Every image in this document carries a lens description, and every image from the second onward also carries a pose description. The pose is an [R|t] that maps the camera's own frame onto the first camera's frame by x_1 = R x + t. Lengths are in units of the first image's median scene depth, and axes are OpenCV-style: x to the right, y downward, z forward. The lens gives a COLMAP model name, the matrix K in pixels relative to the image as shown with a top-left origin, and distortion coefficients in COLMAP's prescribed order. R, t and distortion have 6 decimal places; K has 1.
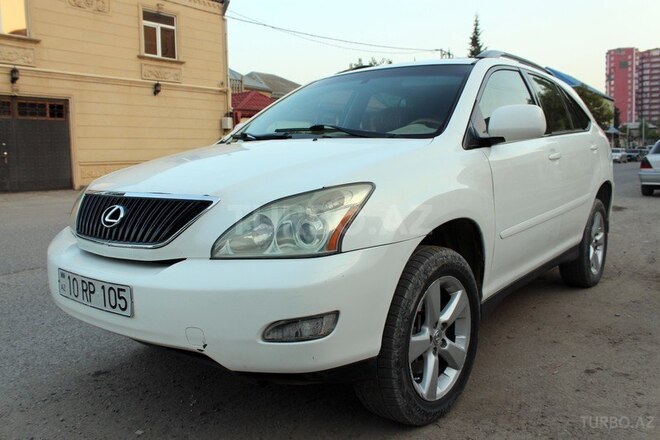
lens RADIAL K [[558.5, 0, 344.1], [0, 558.5, 219.6], [0, 0, 1]] dist [-0.106265, 0.074296]
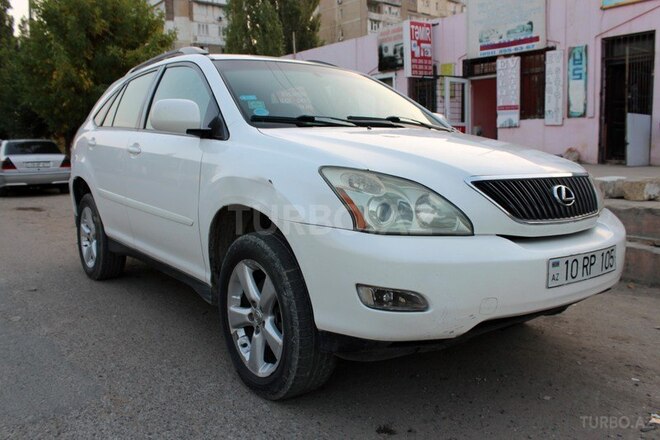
lens RADIAL K [[558.5, 0, 296.2], [0, 558.5, 213.1], [0, 0, 1]] dist [-0.106265, 0.074296]
pose [[0.297021, -0.091451, 0.950482, -1.619298], [0.111908, 0.991877, 0.060463, -0.095525], [-0.948291, 0.088407, 0.304842, 1.198884]]
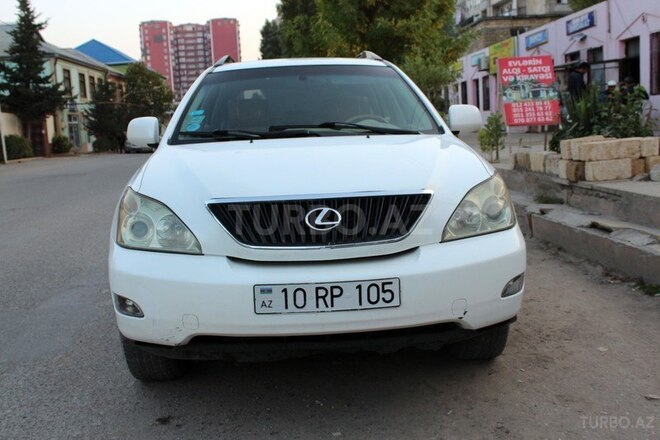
lens RADIAL K [[643.3, 0, 329.1], [0, 643.3, 216.2], [0, 0, 1]] dist [-0.057867, 0.000000]
pose [[0.754497, -0.105609, 0.647751, -1.192068], [0.104293, 0.993720, 0.040536, -0.058871], [-0.647964, 0.036971, 0.760773, 0.114095]]
